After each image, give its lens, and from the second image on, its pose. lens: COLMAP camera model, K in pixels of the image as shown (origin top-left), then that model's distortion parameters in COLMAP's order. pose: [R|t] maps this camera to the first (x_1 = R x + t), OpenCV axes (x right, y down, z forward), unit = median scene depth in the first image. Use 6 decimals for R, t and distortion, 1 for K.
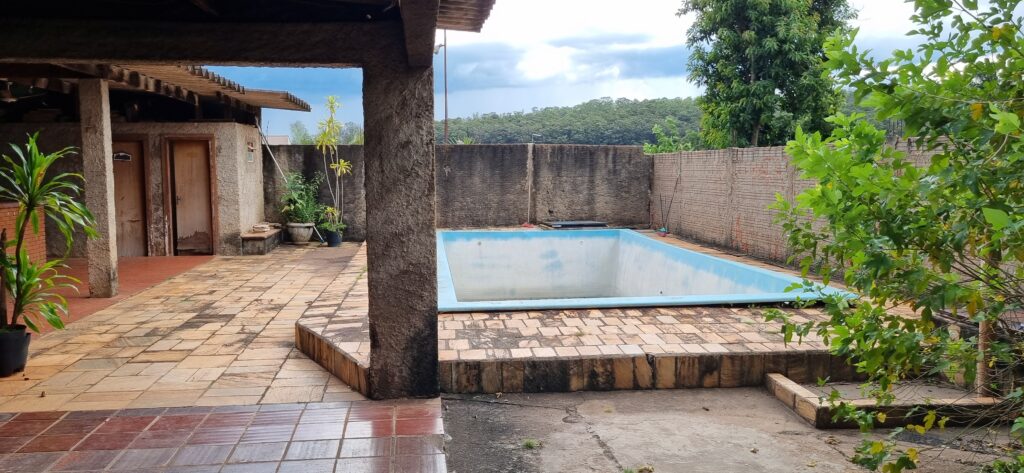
lens RADIAL K [[786.8, 0, 501.2], [0, 786.8, 229.1], [0, 0, 1]] dist [0.030262, -0.008785]
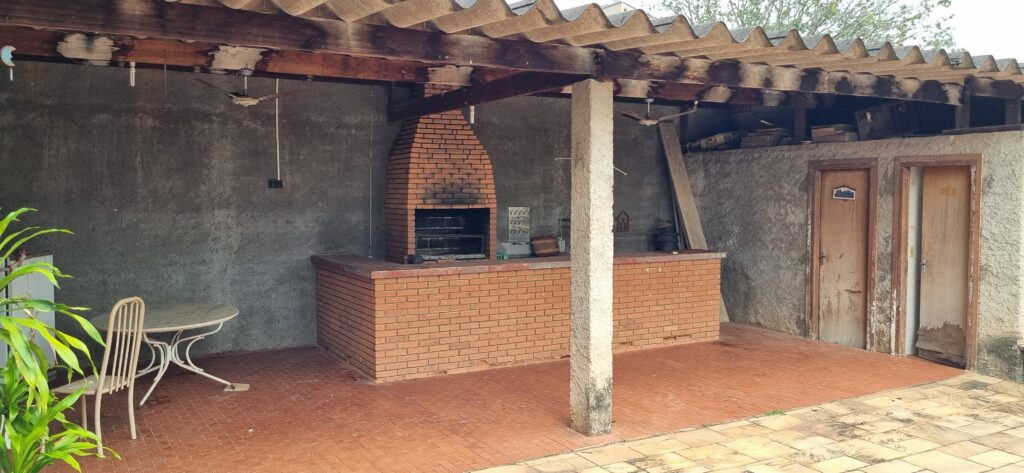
lens RADIAL K [[786.8, 0, 502.2], [0, 786.8, 232.1], [0, 0, 1]] dist [0.030262, -0.008785]
pose [[0.388765, 0.057609, -0.919534, 0.020319], [-0.074457, 0.996743, 0.030966, -0.057984], [0.918323, 0.056427, 0.391789, 0.477267]]
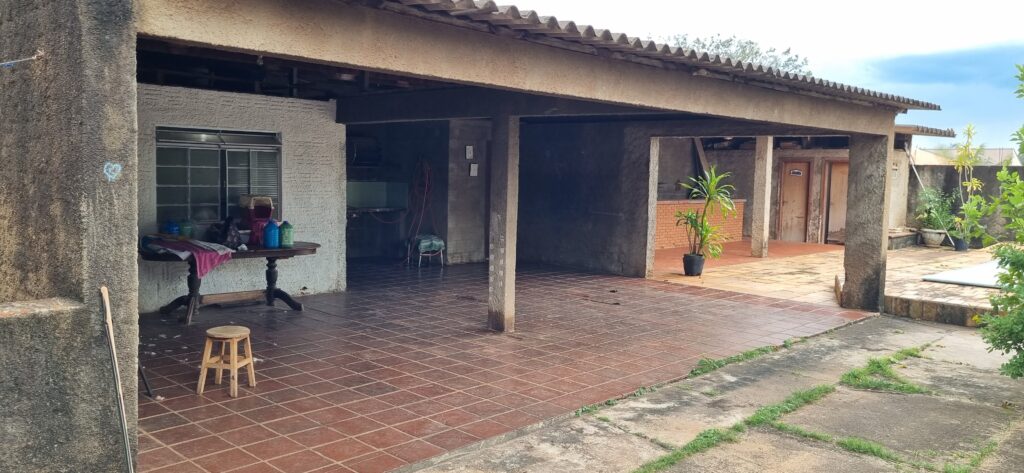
lens RADIAL K [[786.8, 0, 513.4], [0, 786.8, 230.4], [0, 0, 1]] dist [0.030262, -0.008785]
pose [[0.647134, 0.081888, -0.757966, 0.296498], [-0.088733, 0.995548, 0.031797, 0.014570], [0.757195, 0.046680, 0.651519, -0.339815]]
